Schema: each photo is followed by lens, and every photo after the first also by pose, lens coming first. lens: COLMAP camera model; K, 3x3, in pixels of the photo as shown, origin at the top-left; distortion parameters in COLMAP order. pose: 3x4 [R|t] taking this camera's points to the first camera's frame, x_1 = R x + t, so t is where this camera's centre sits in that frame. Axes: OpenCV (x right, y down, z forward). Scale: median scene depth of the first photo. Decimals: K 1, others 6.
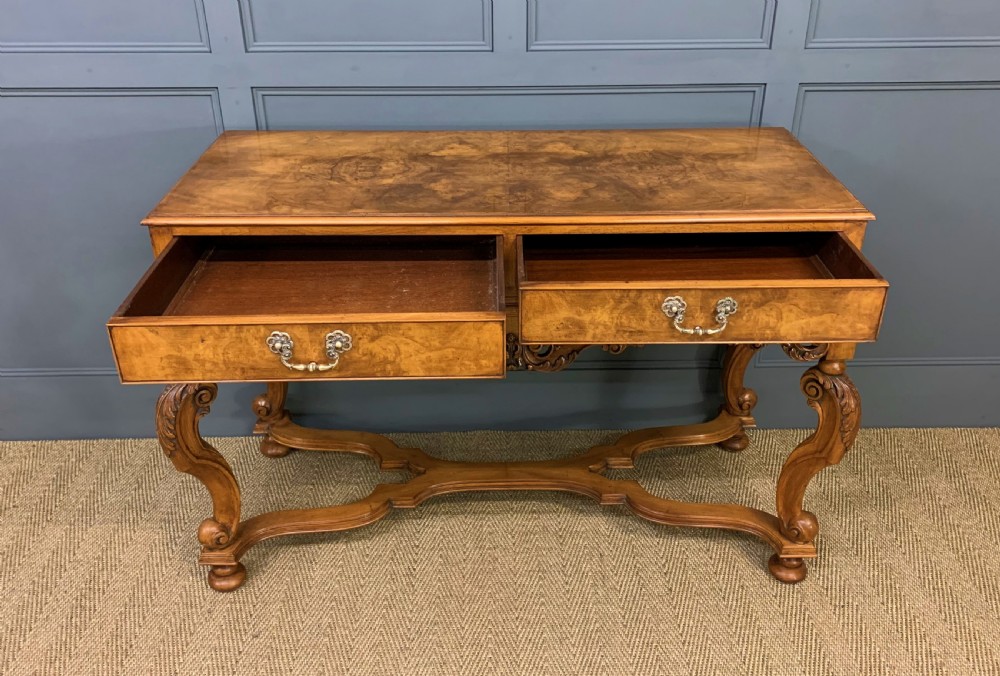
lens RADIAL K [[866.1, 0, 509.7], [0, 866.1, 308.9], [0, 0, 1]] dist [0.053845, -0.049416]
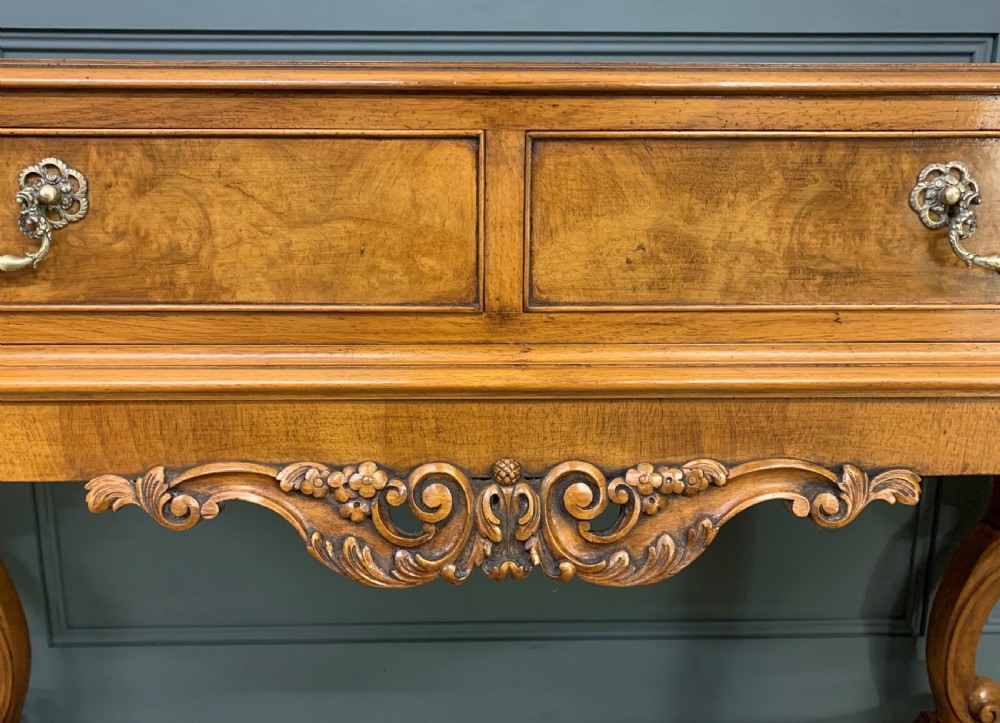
lens RADIAL K [[901.9, 0, 480.9], [0, 901.9, 369.7], [0, 0, 1]] dist [0.016102, -0.041388]
pose [[0.999998, 0.001053, 0.001563, -0.007993], [-0.000600, 0.964155, -0.265338, 0.075612], [-0.001787, 0.265337, 0.964154, 0.590815]]
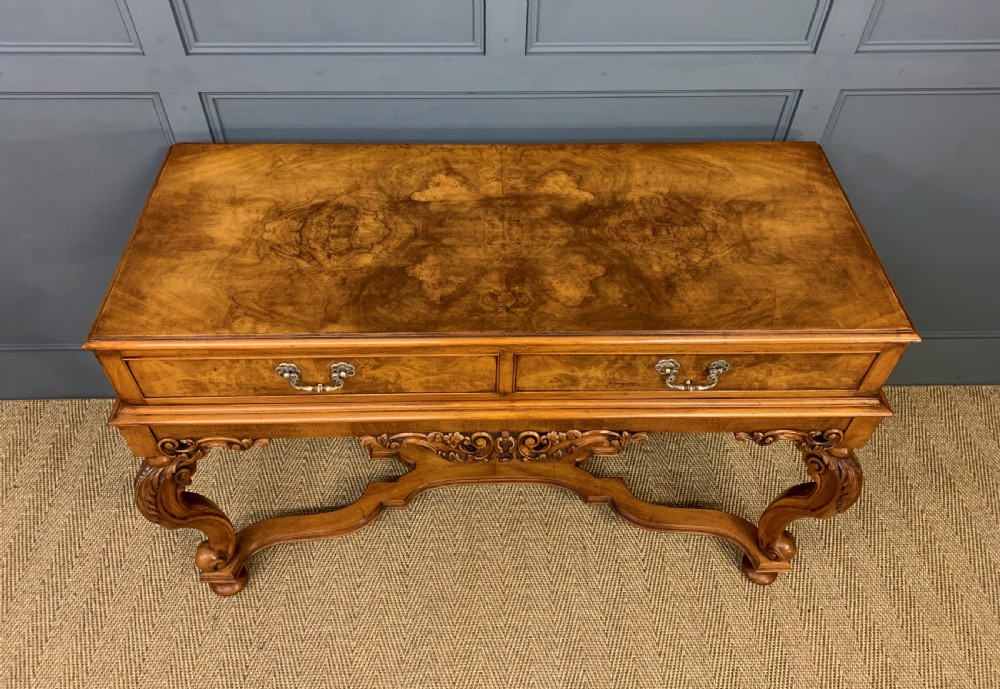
lens RADIAL K [[774.3, 0, 498.2], [0, 774.3, 308.9], [0, 0, 1]] dist [0.025319, -0.006744]
pose [[0.999811, 0.004920, 0.018801, -0.020224], [-0.010780, 0.945350, 0.325878, -0.324989], [-0.016170, -0.326019, 0.945225, 0.228011]]
